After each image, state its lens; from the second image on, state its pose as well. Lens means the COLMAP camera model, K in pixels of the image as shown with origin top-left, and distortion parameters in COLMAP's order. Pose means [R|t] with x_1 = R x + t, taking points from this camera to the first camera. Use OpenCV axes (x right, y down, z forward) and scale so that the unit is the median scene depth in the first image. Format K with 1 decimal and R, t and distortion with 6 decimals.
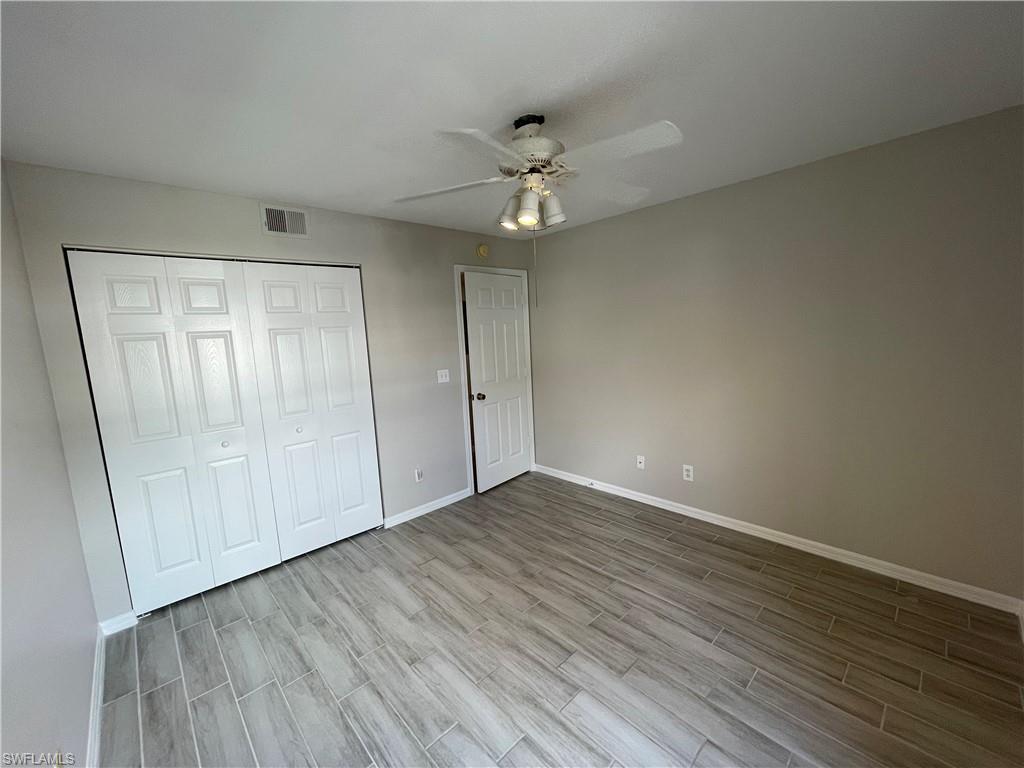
lens RADIAL K [[412.5, 0, 508.8], [0, 412.5, 385.8], [0, 0, 1]] dist [-0.004849, 0.000700]
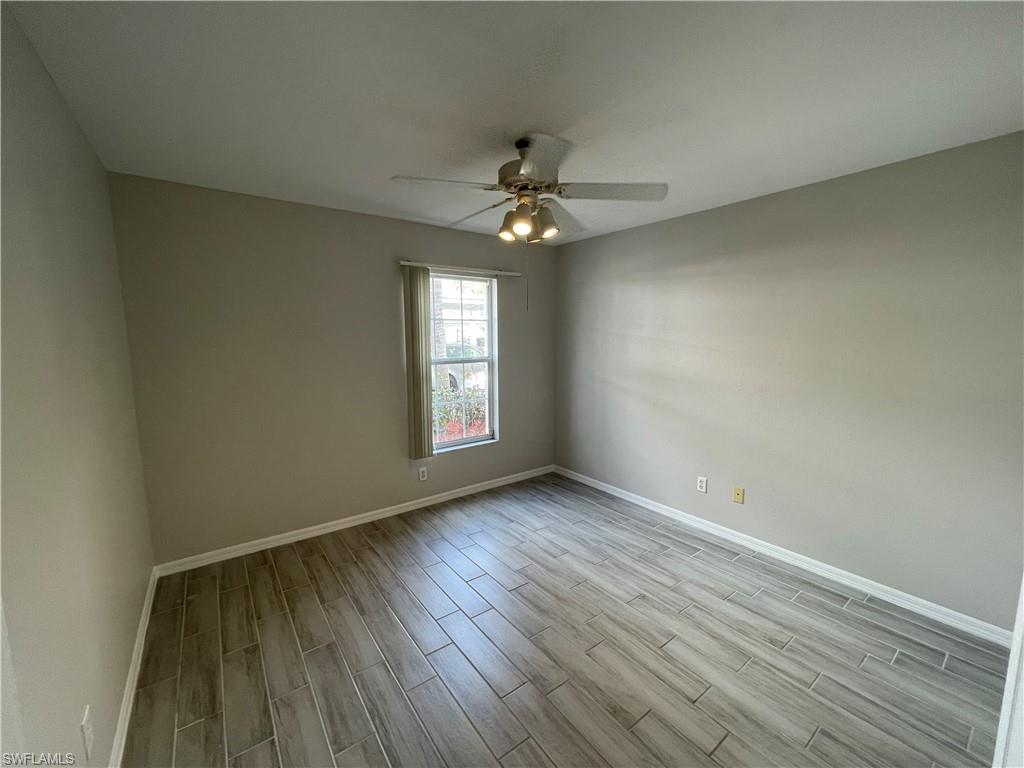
lens RADIAL K [[412.5, 0, 508.8], [0, 412.5, 385.8], [0, 0, 1]] dist [-0.004849, 0.000700]
pose [[-0.991871, 0.037308, 0.121653, -0.005731], [0.066247, 0.967670, 0.243366, -0.232138], [-0.108640, 0.249447, -0.962275, 1.812179]]
